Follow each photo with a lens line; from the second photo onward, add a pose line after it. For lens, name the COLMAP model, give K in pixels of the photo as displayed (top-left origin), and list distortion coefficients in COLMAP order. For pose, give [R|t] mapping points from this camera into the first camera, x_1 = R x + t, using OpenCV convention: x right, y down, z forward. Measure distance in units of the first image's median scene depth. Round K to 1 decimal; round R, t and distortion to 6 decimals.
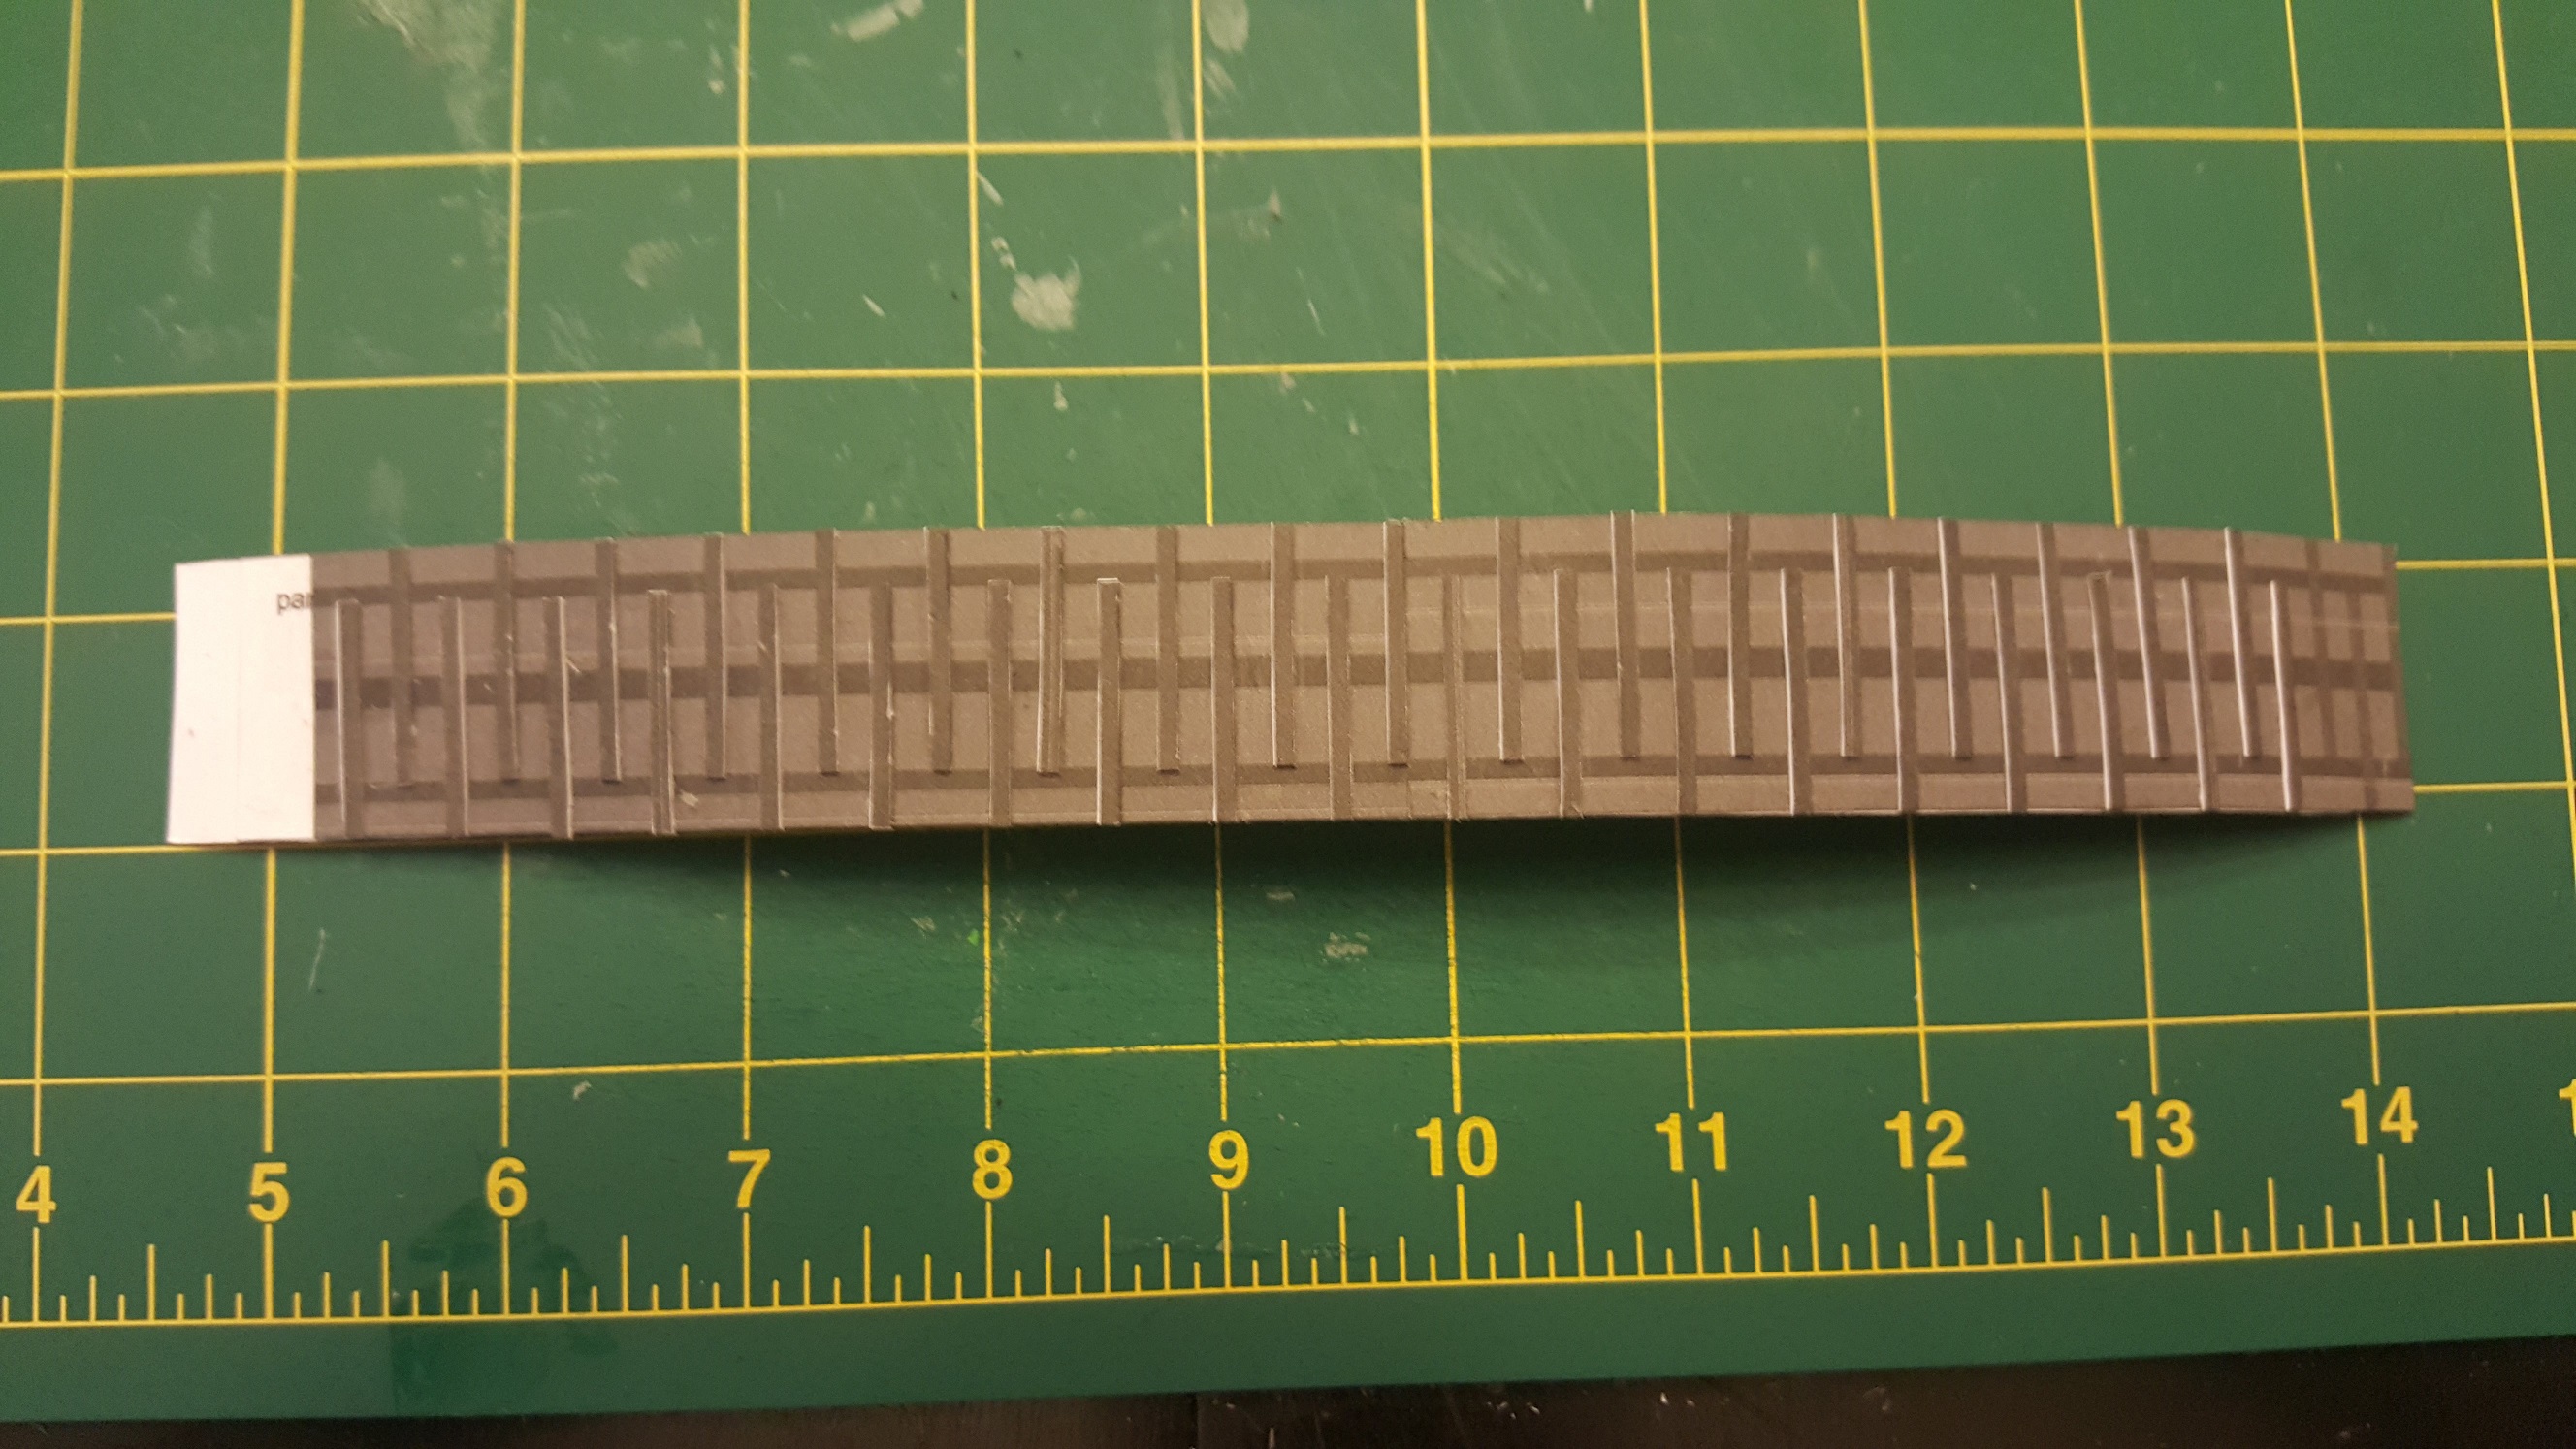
lens RADIAL K [[2195.0, 0, 1288.0], [0, 2195.0, 724.5], [0, 0, 1]] dist [0.163491, -0.498811]
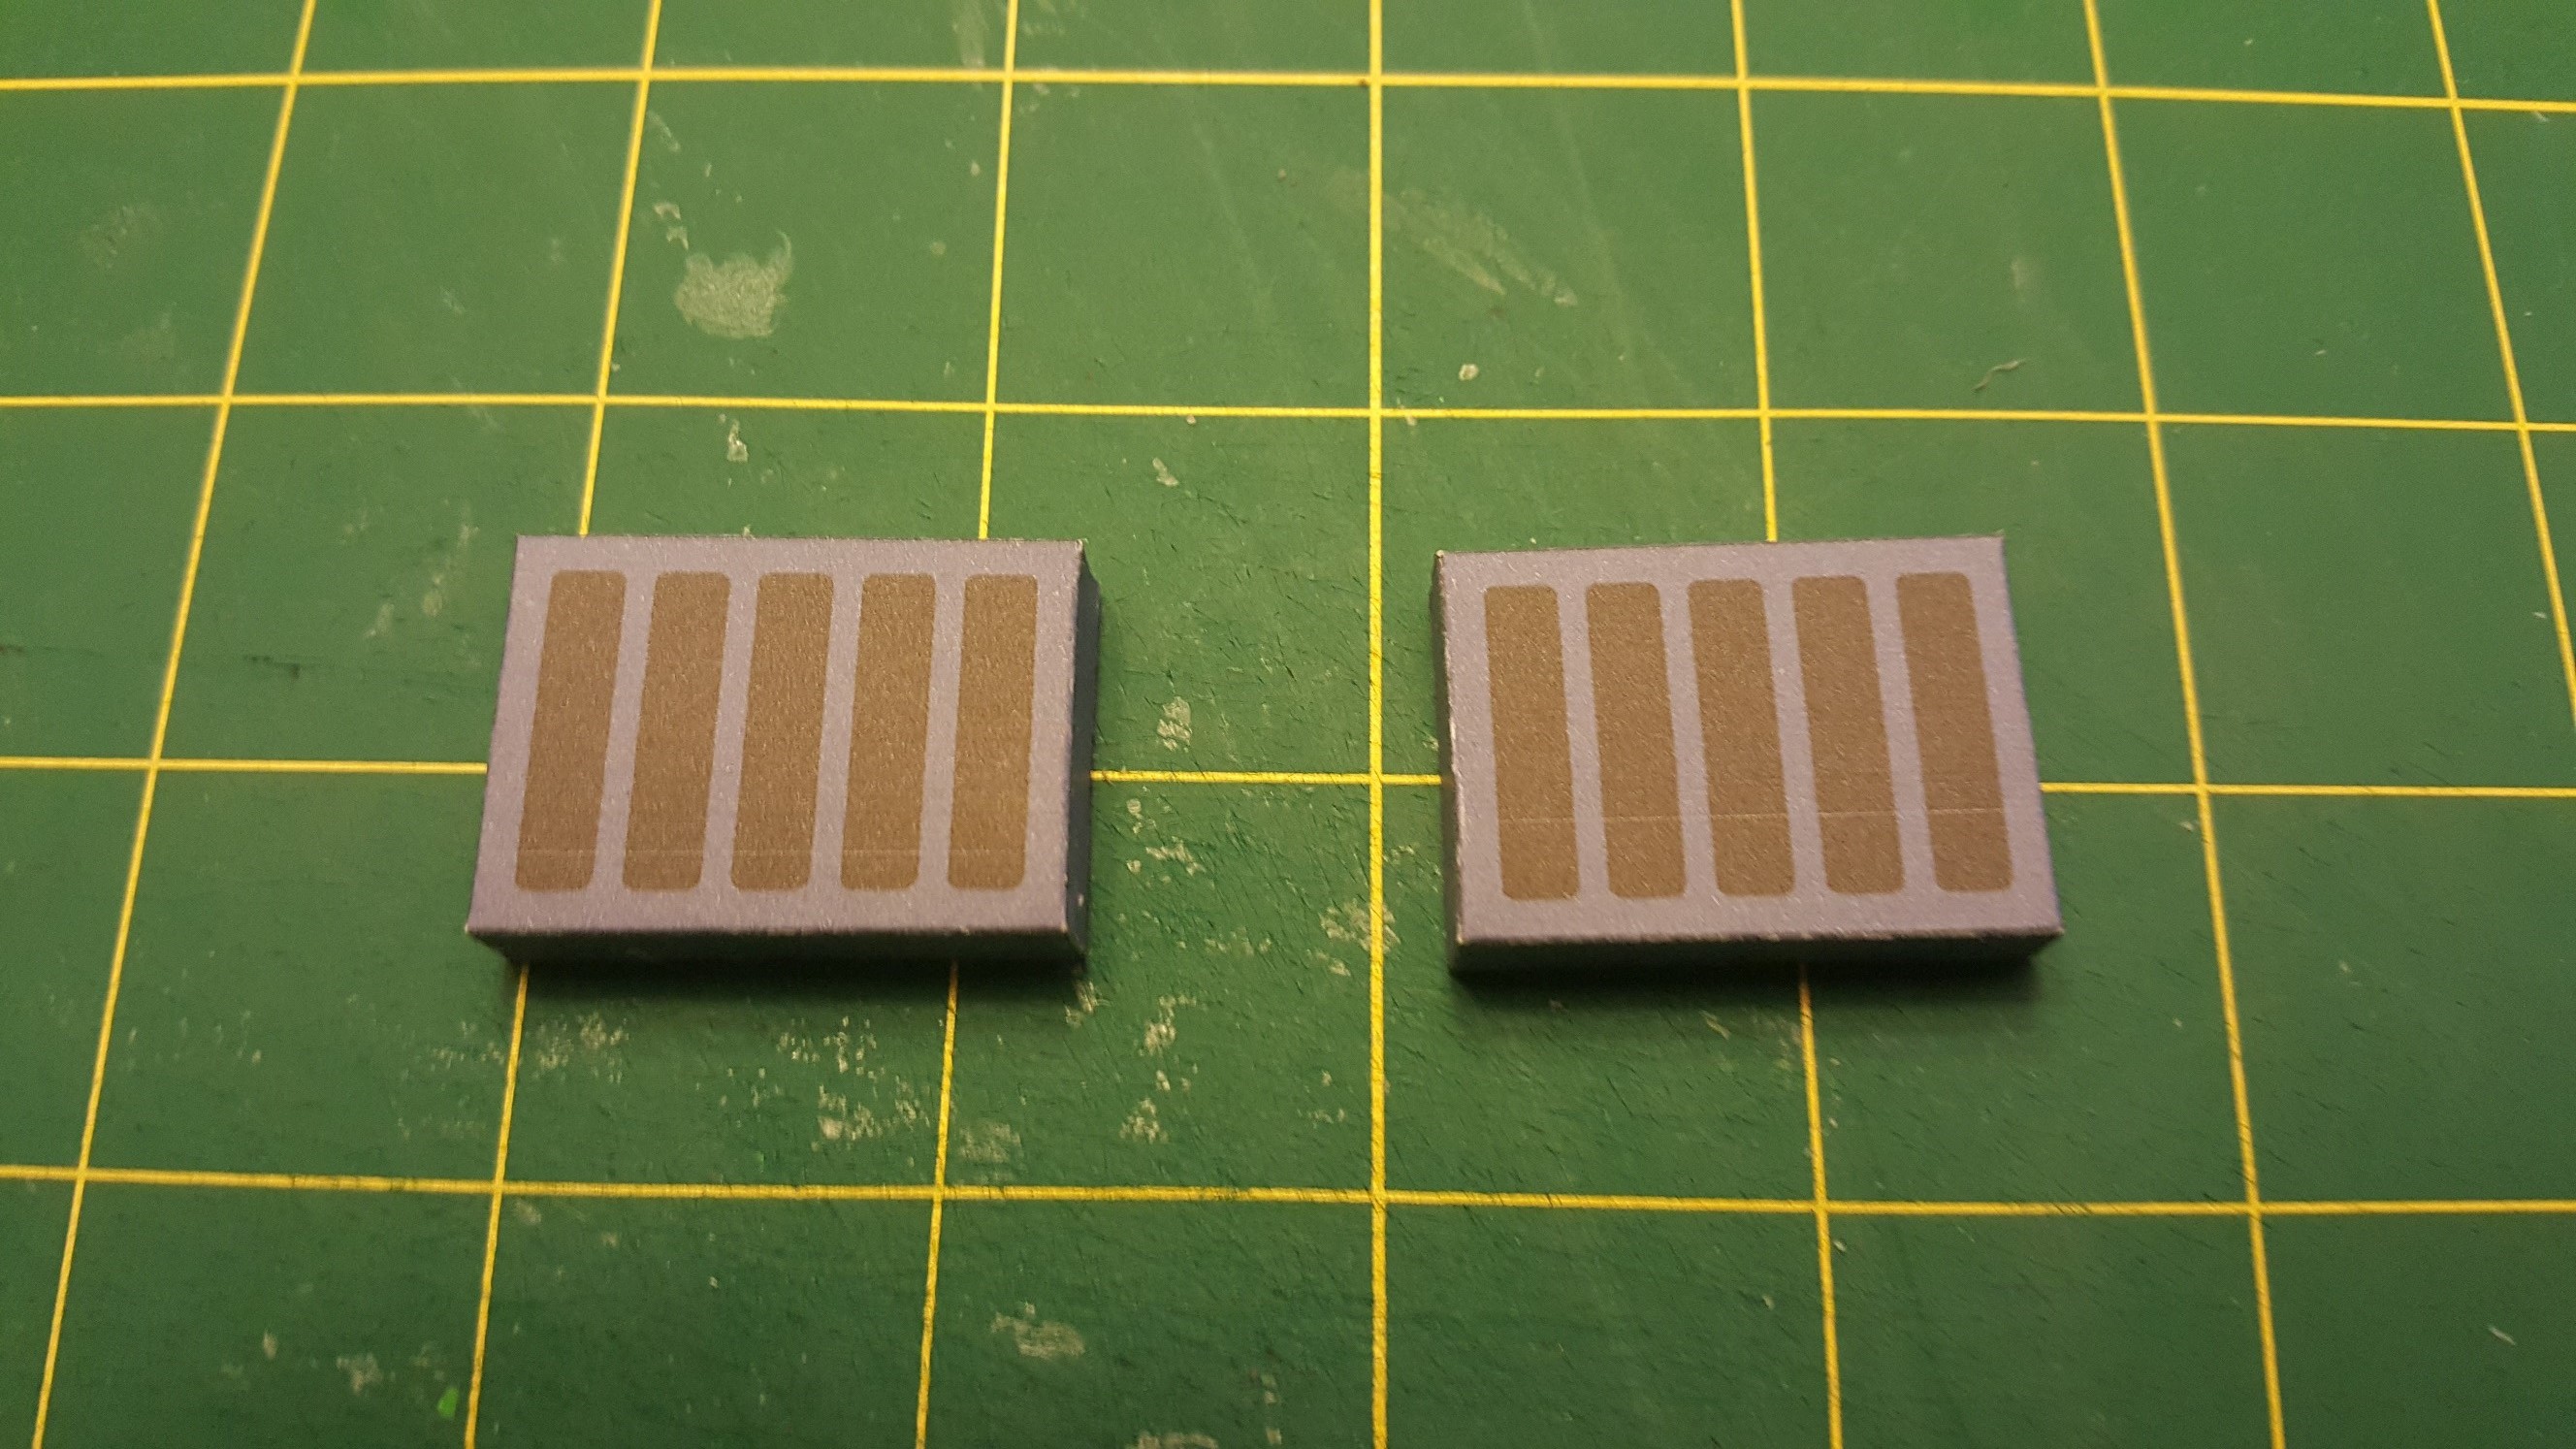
lens RADIAL K [[2026.7, 0, 1279.4], [0, 2026.7, 726.4], [0, 0, 1]] dist [0.108858, -0.322650]
pose [[0.998478, 0.026157, -0.048556, 0.068009], [-0.036797, 0.971733, -0.233195, 0.045105], [0.041084, 0.234627, 0.971217, 0.493093]]
